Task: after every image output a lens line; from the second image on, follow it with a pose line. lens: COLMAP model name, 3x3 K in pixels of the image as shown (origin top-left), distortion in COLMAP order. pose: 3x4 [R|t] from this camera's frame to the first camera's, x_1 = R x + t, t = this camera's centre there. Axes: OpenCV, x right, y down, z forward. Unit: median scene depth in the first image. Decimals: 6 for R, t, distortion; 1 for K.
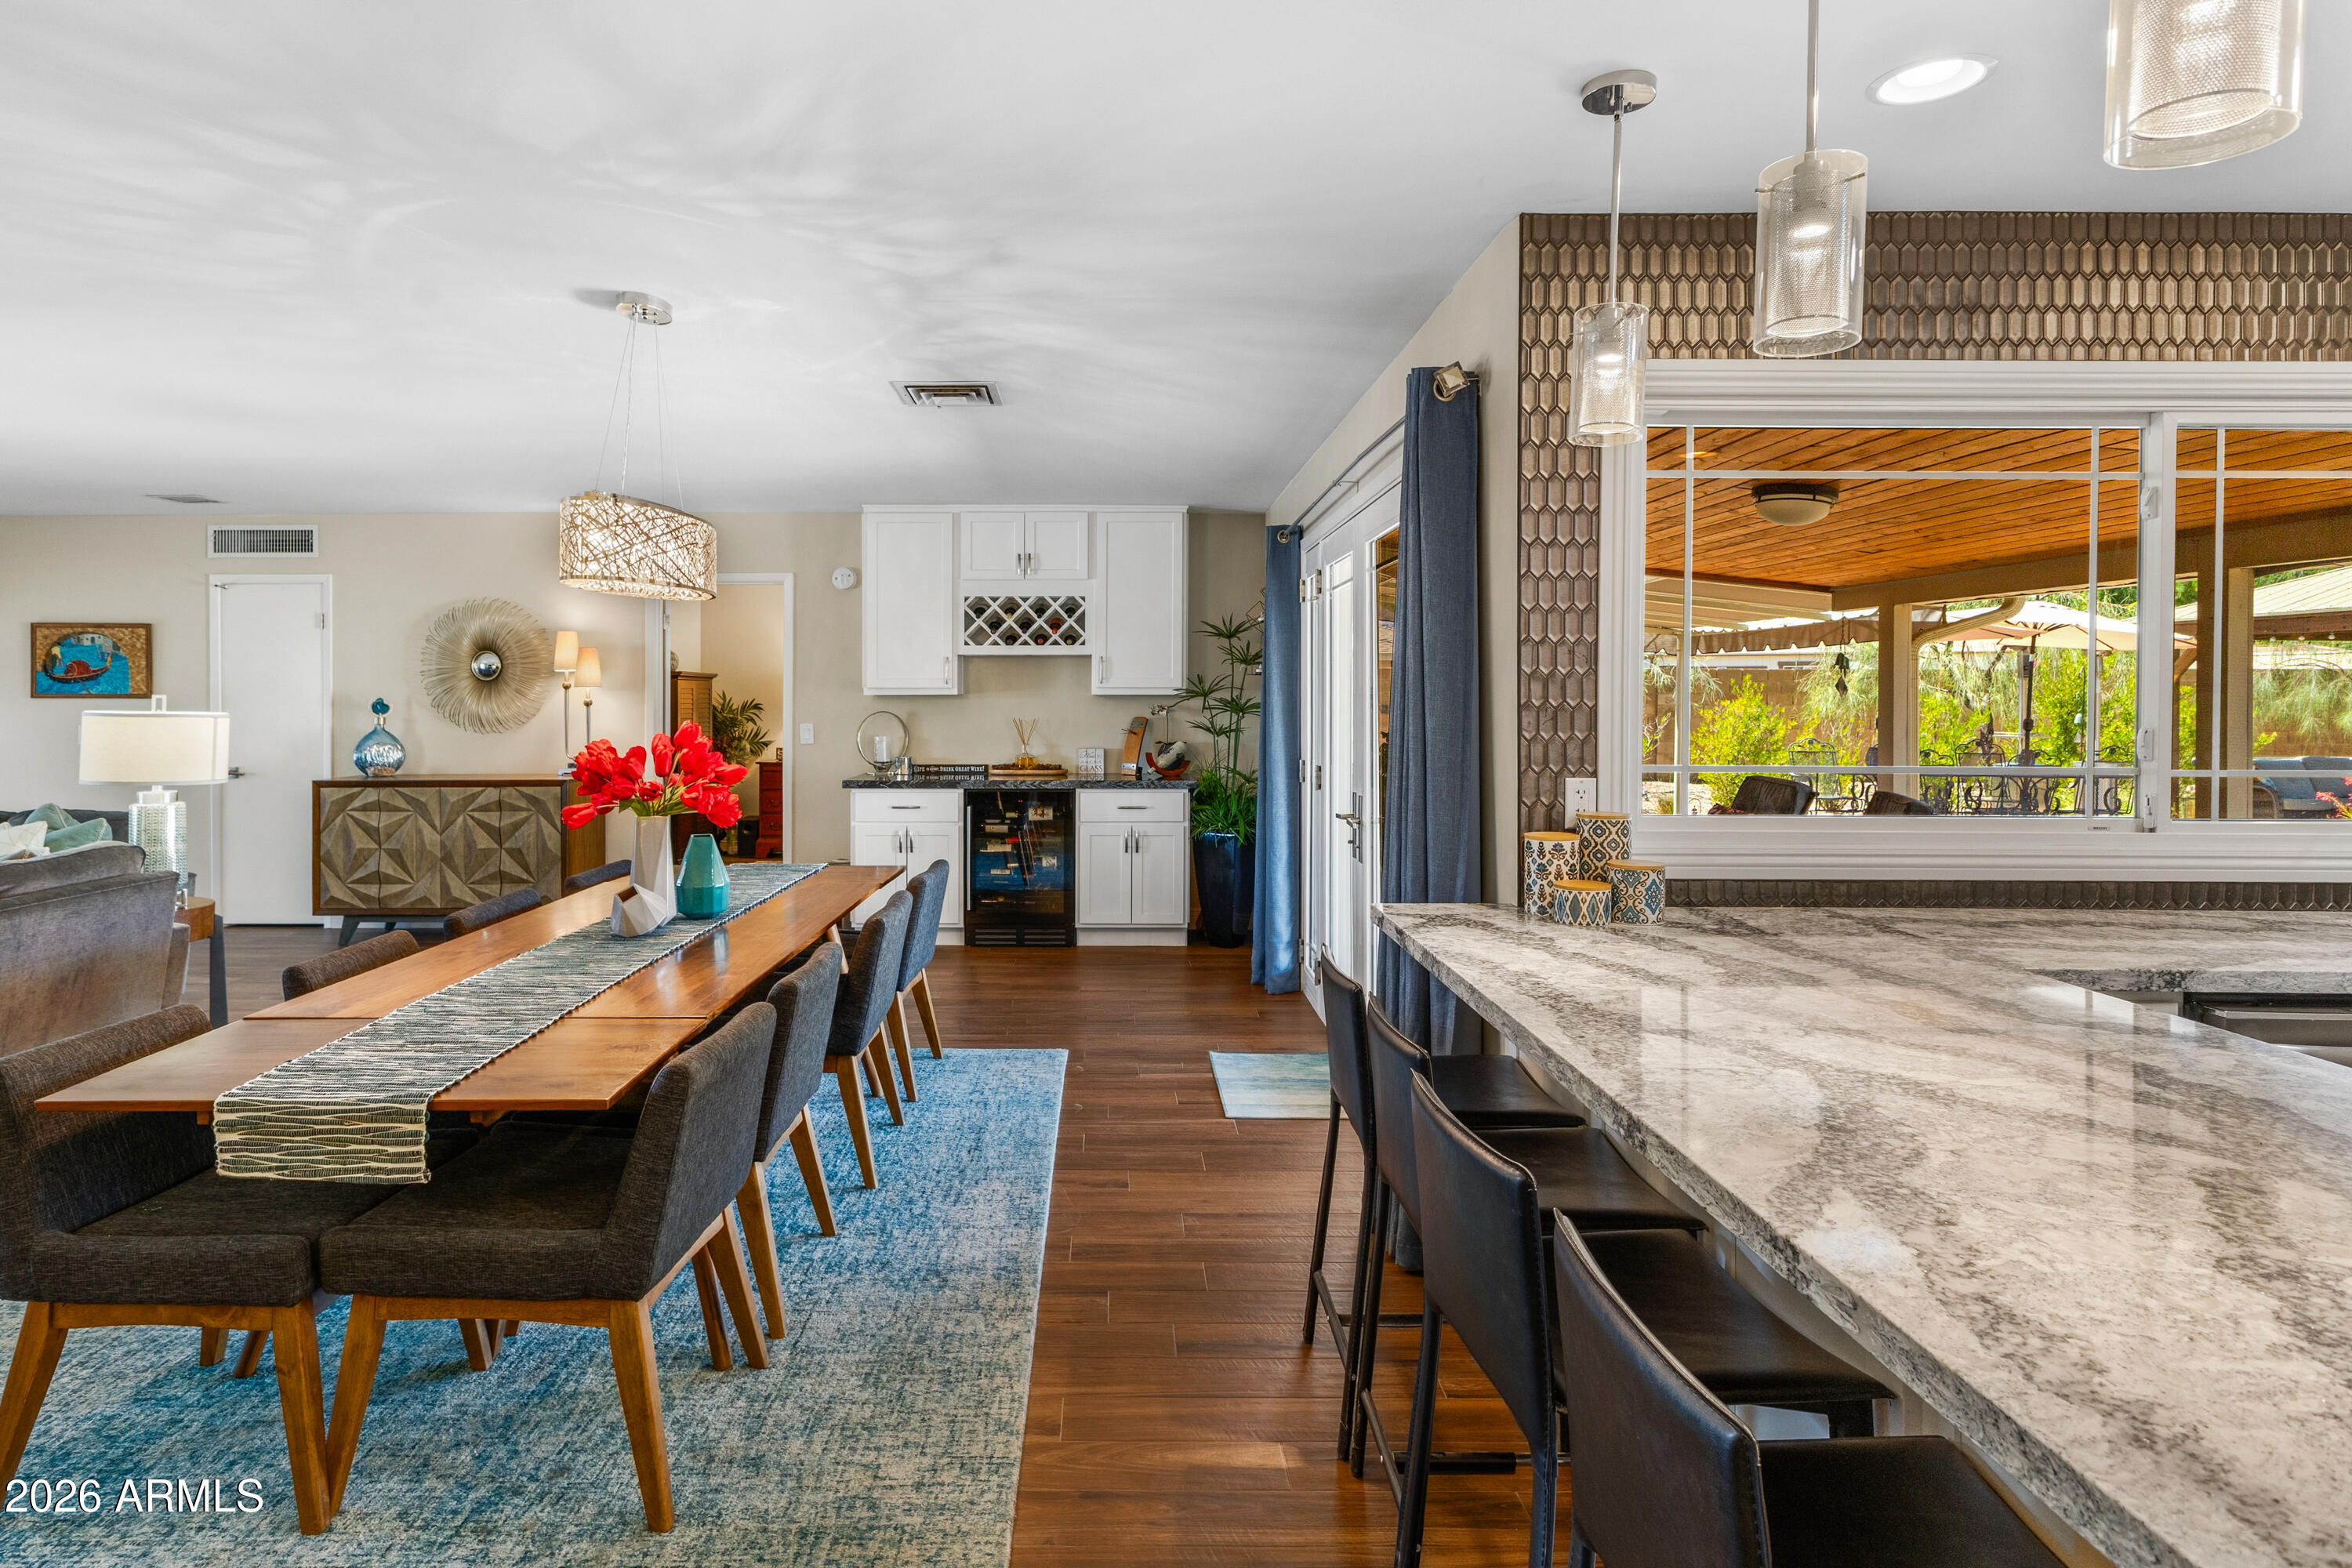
lens RADIAL K [[1305.3, 0, 1106.2], [0, 1305.3, 696.2], [0, 0, 1]] dist [-0.008108, 0.008107]
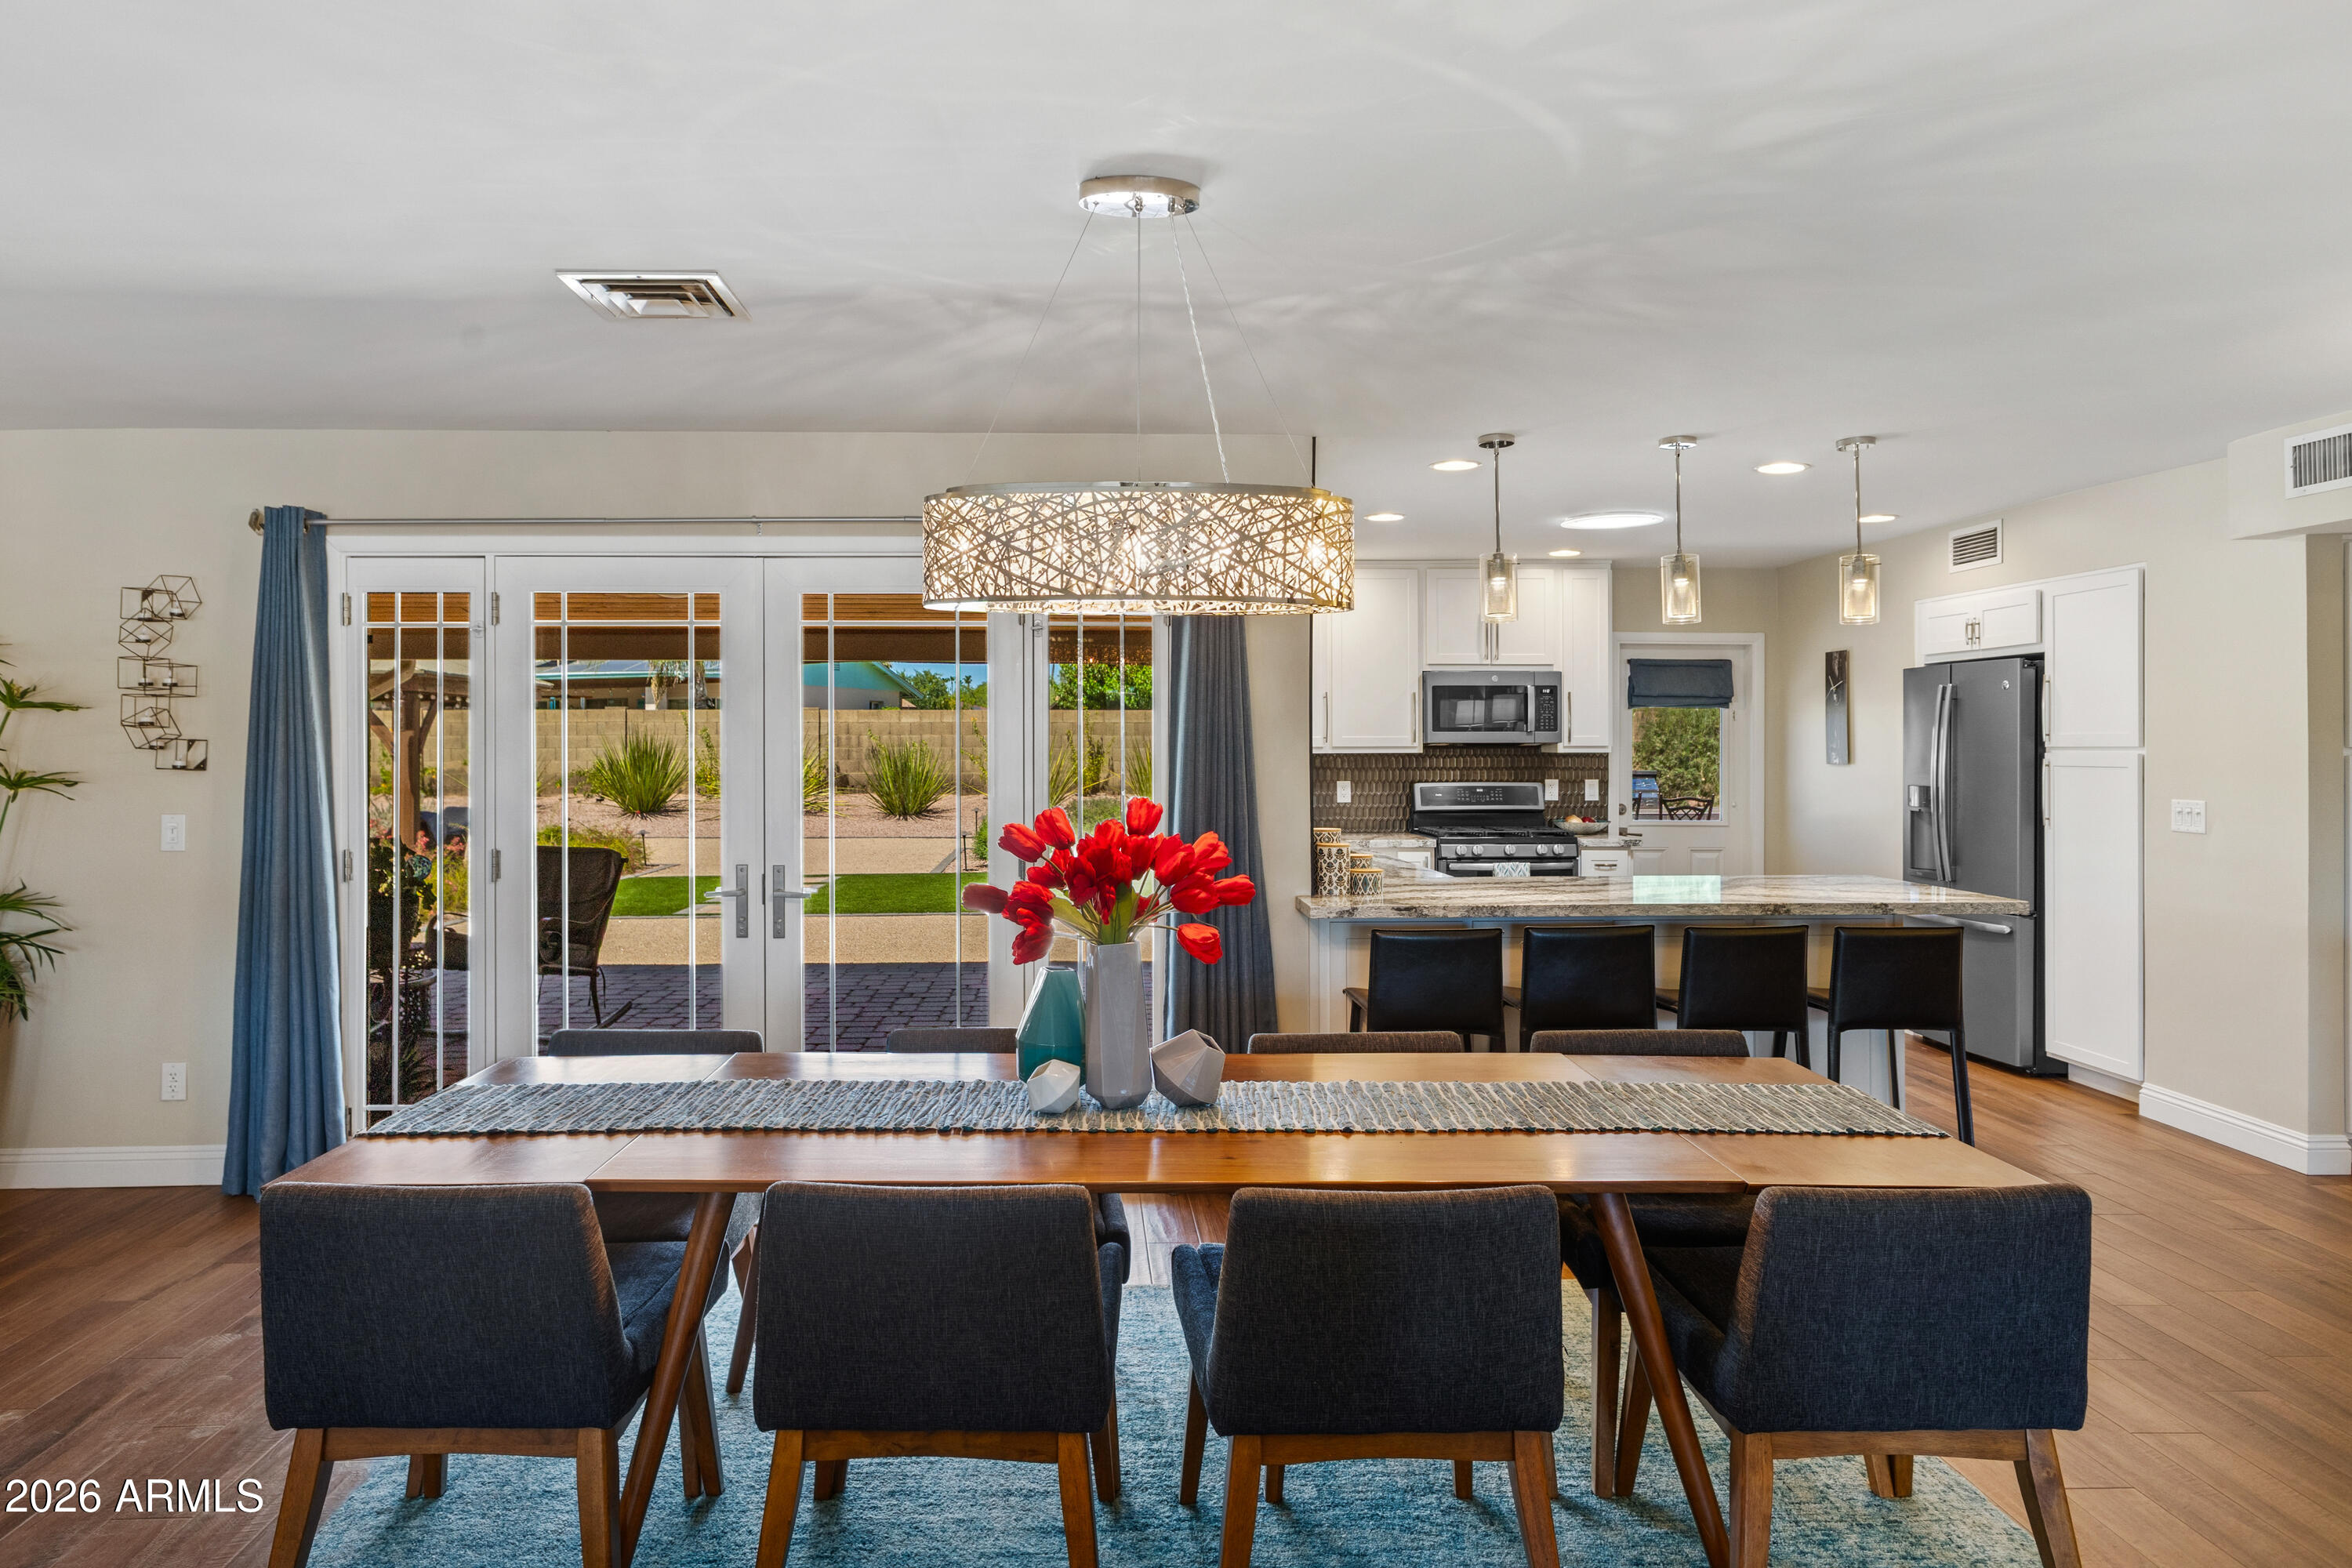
lens RADIAL K [[1481.4, 0, 1131.6], [0, 1481.4, 741.6], [0, 0, 1]] dist [-0.007980, 0.008525]
pose [[-0.036148, 0.002736, 0.999343, -0.562131], [0.001748, 0.999995, -0.002674, -0.004923], [-0.999345, 0.001650, -0.036153, 0.514494]]
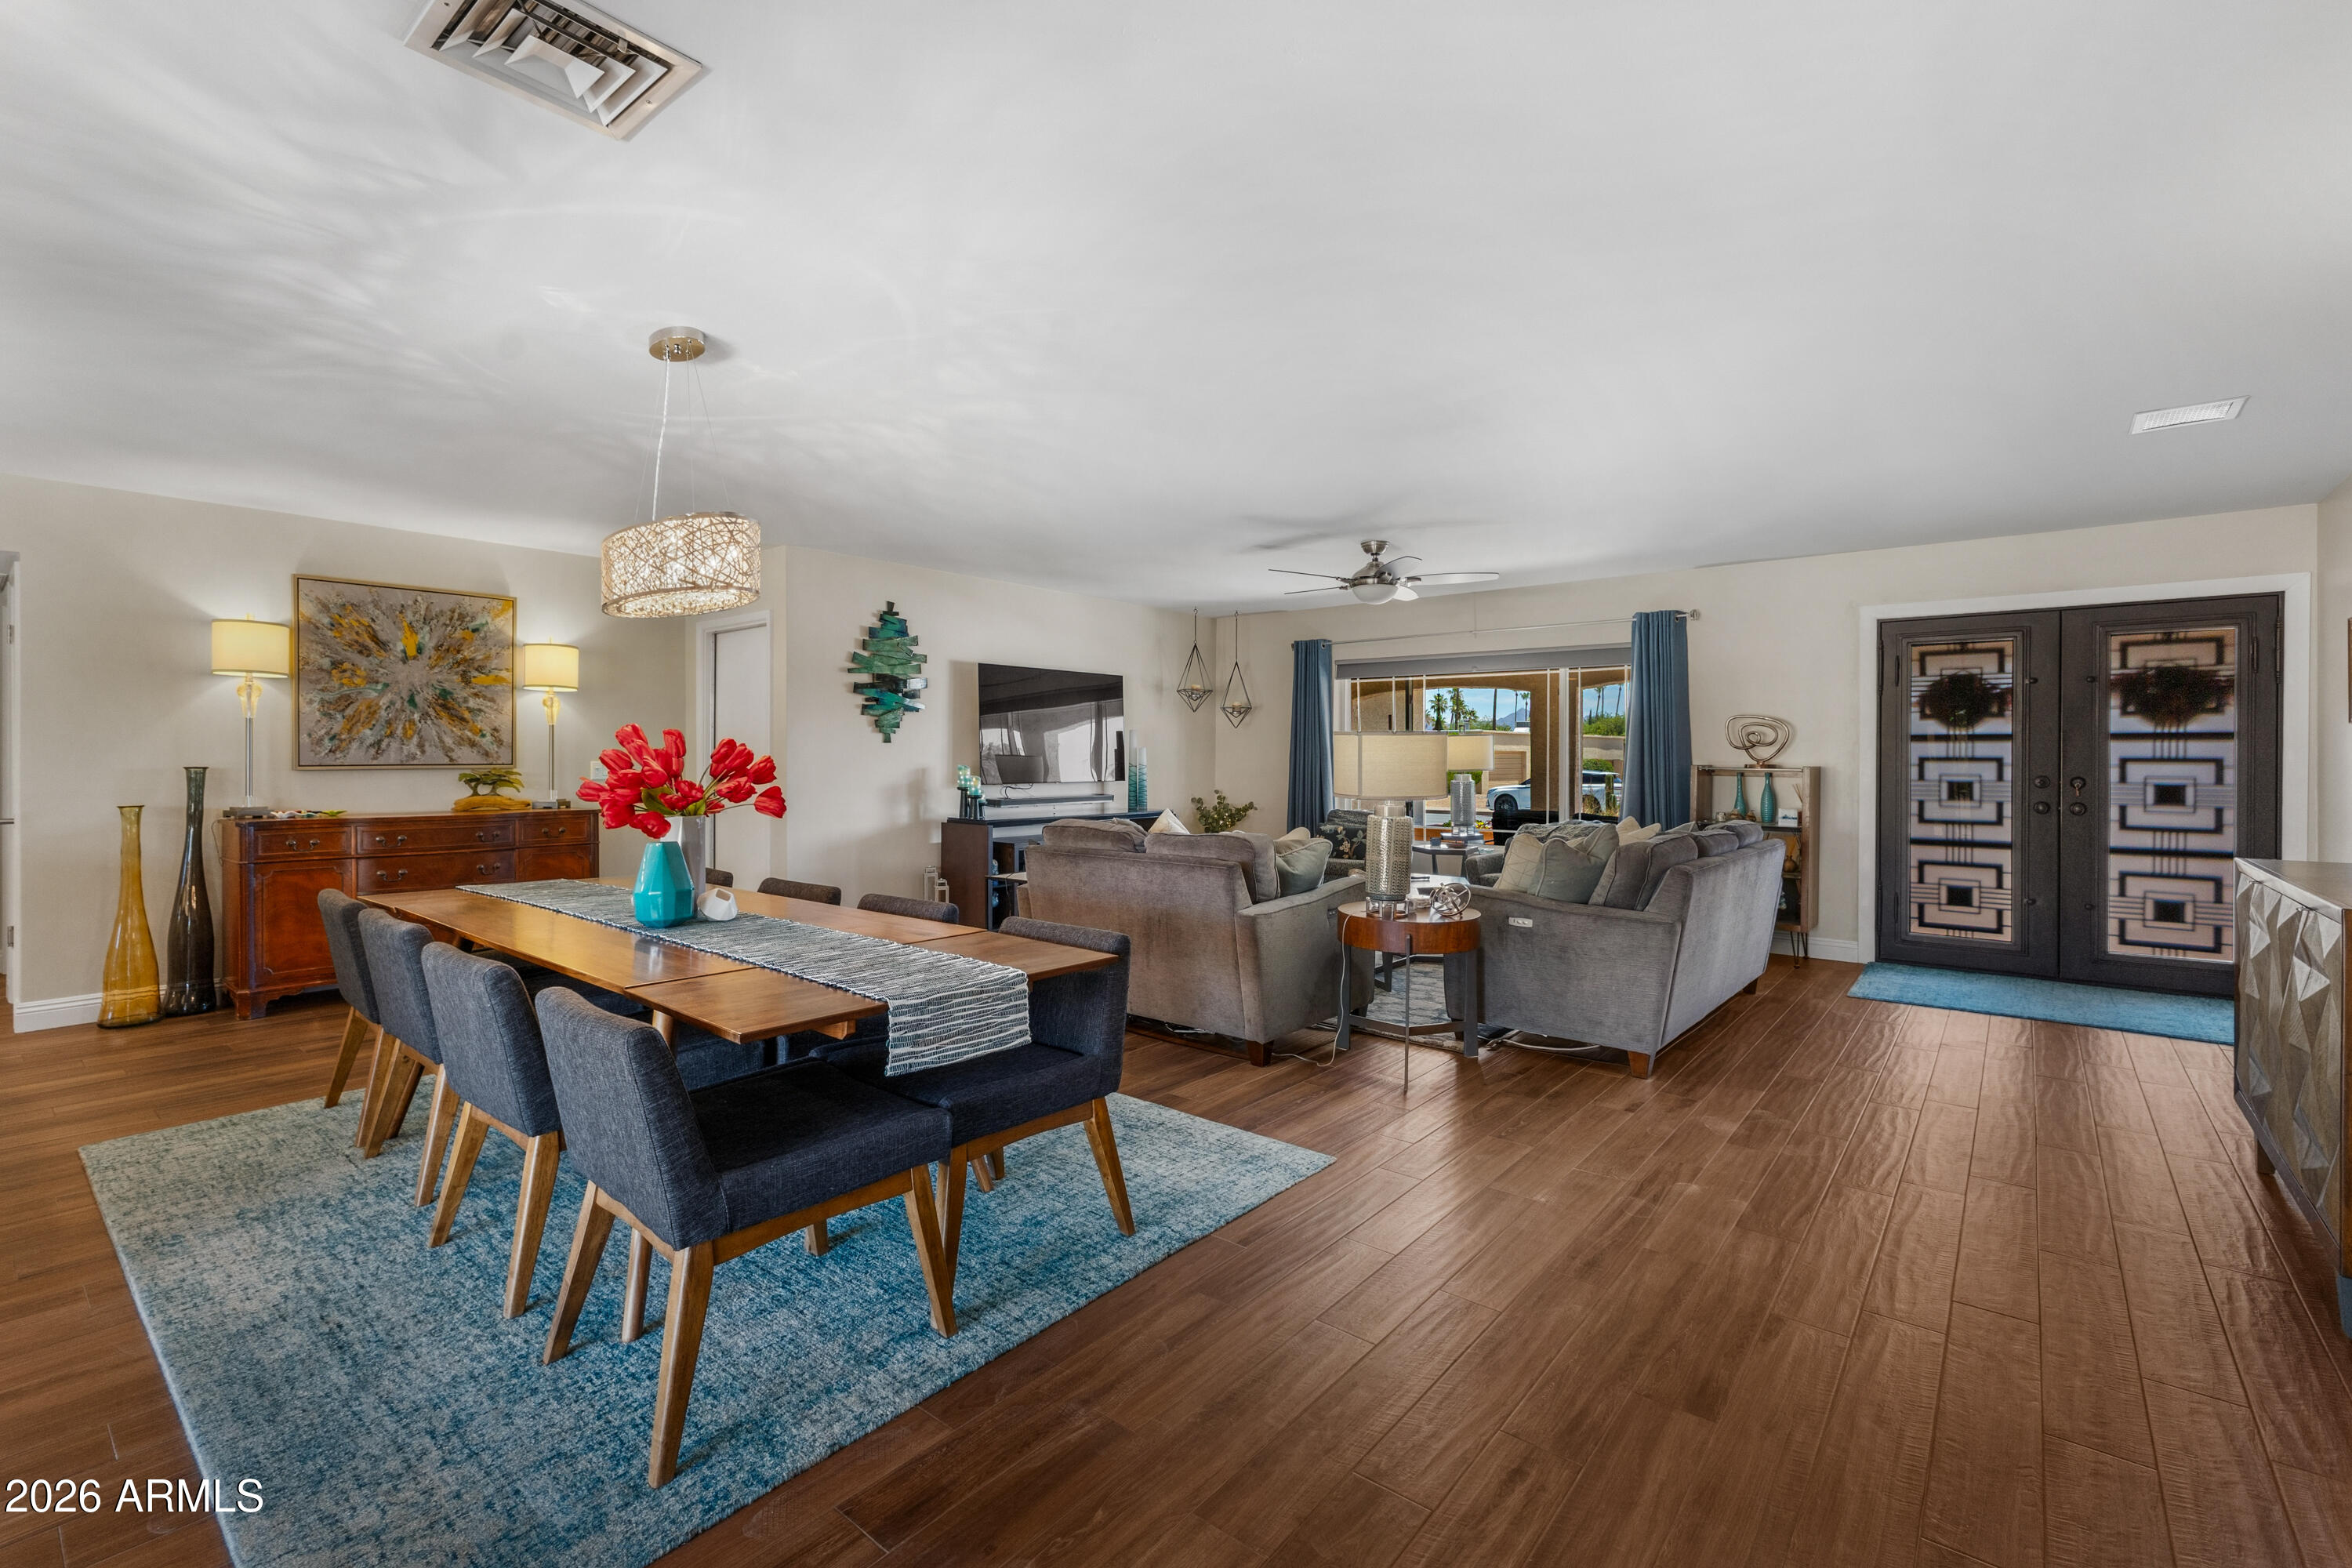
lens RADIAL K [[1028.2, 0, 1174.2], [0, 1028.2, 758.3], [0, 0, 1]] dist [-0.002702, 0.004608]
pose [[-0.635646, 0.001129, -0.771980, 0.020944], [-0.003112, 0.999987, 0.004025, 0.021018], [0.771974, 0.004960, -0.635635, 0.929237]]
